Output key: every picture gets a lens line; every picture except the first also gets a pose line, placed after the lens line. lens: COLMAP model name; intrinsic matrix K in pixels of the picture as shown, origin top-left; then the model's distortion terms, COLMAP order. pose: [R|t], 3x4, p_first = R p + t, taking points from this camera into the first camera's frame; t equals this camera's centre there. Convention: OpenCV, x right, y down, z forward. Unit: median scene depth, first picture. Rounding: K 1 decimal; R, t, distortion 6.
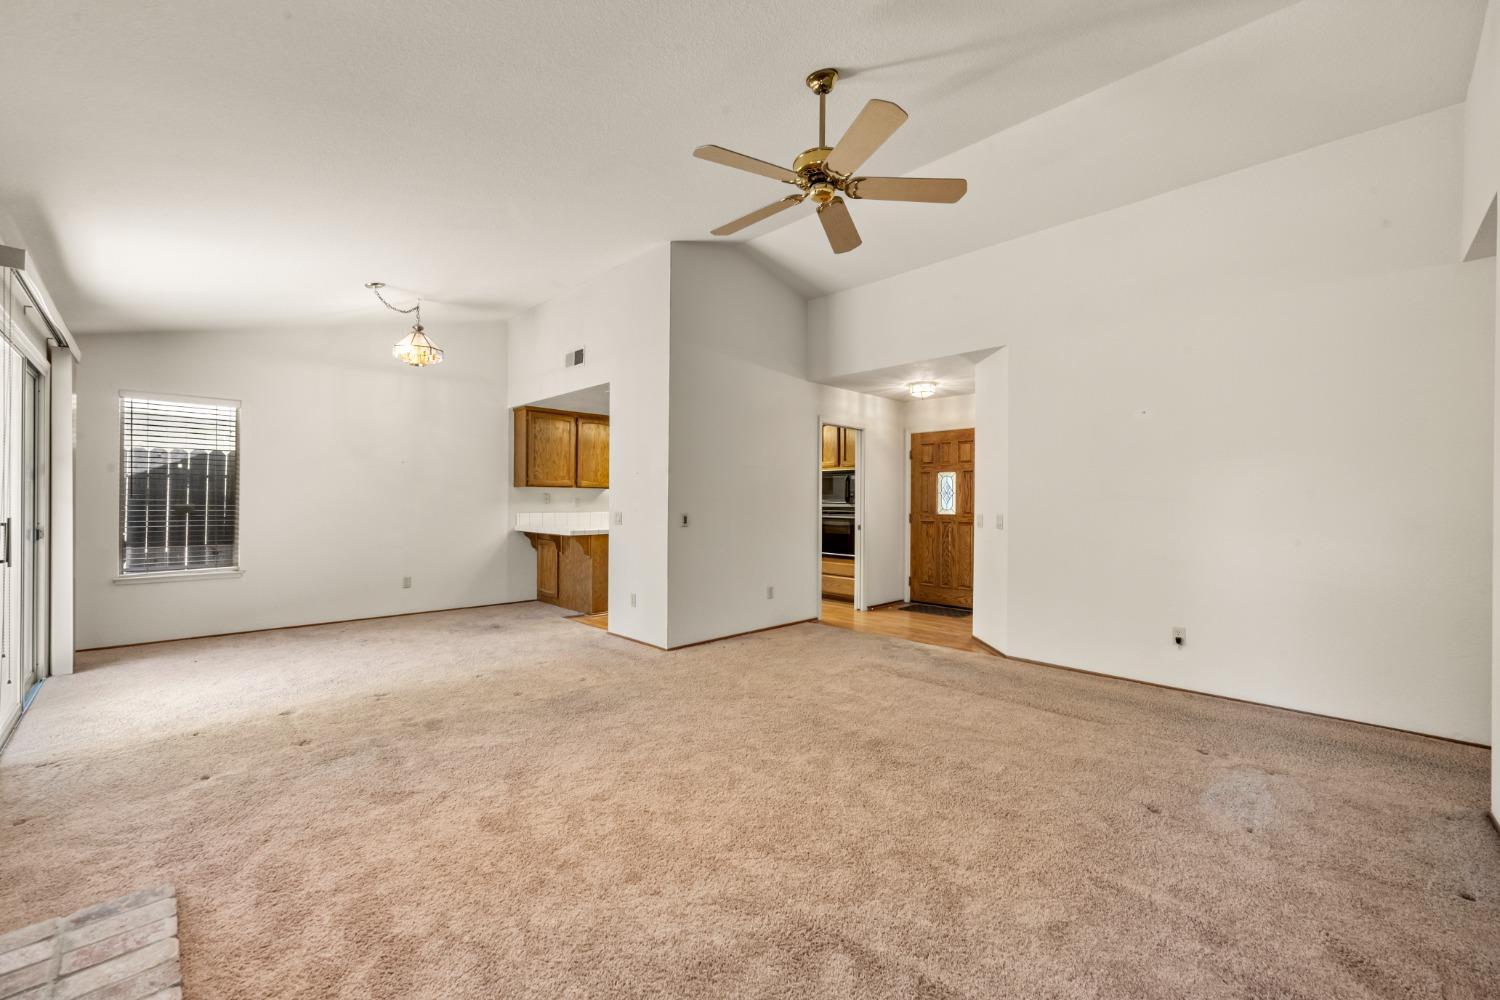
lens RADIAL K [[596.9, 0, 749.8], [0, 596.9, 502.5], [0, 0, 1]] dist [0.000436, 0.000037]
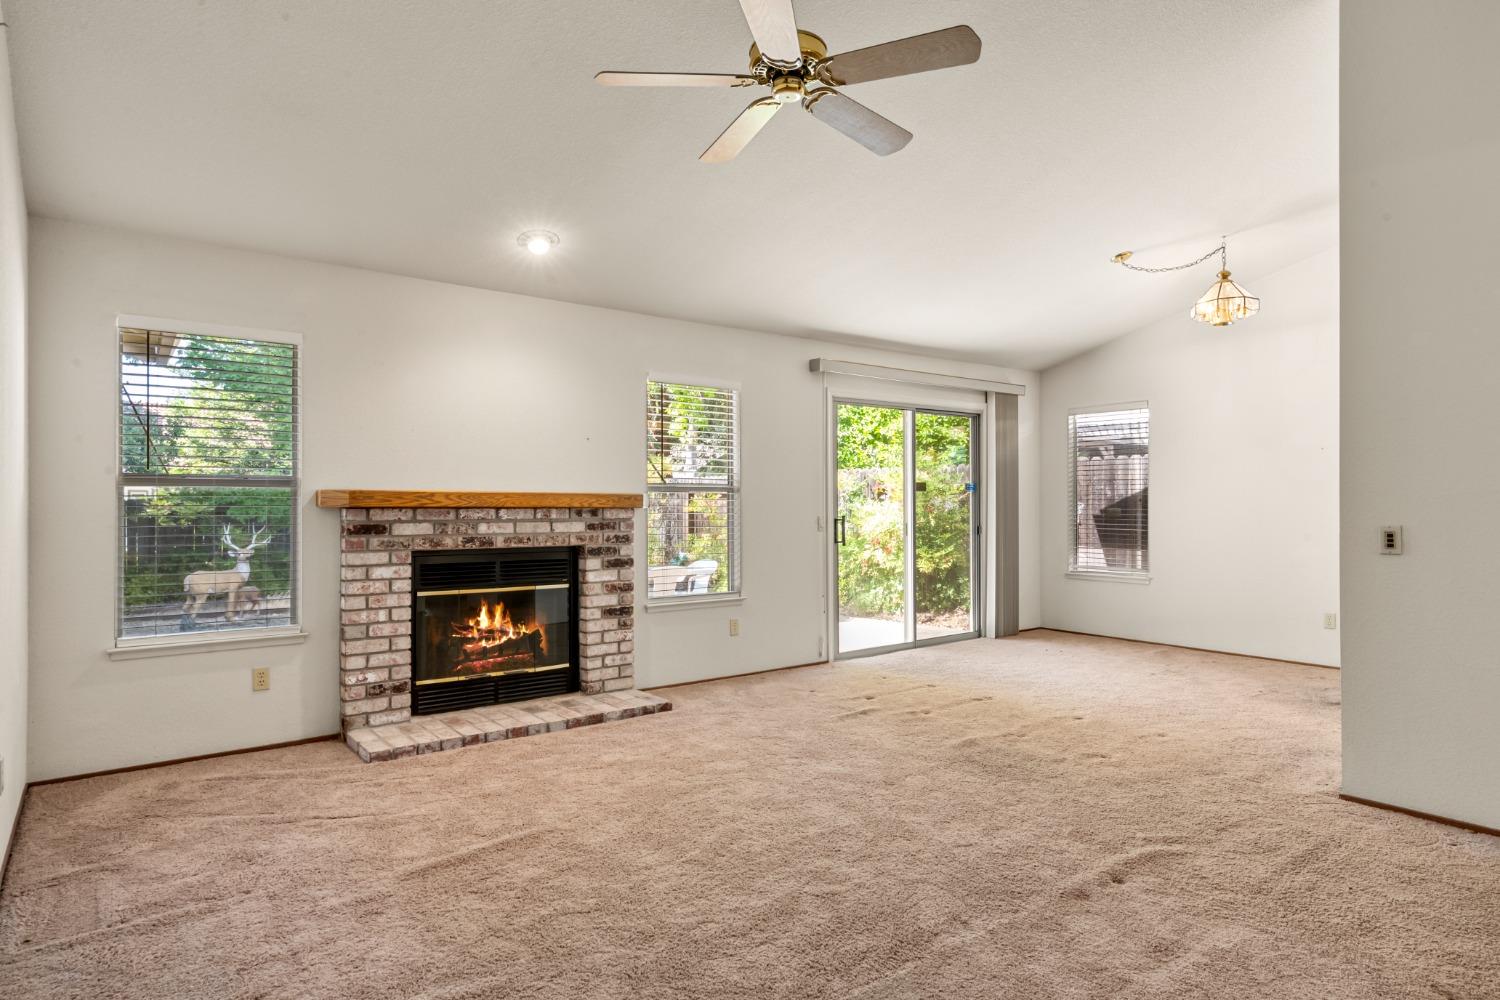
lens RADIAL K [[838.2, 0, 750.4], [0, 838.2, 503.1], [0, 0, 1]] dist [0.002913, 0.001372]
pose [[-0.133077, -0.007448, -0.991078, 0.440992], [0.006026, 0.999947, -0.008324, 0.001499], [0.991087, -0.007080, -0.133025, 0.415248]]
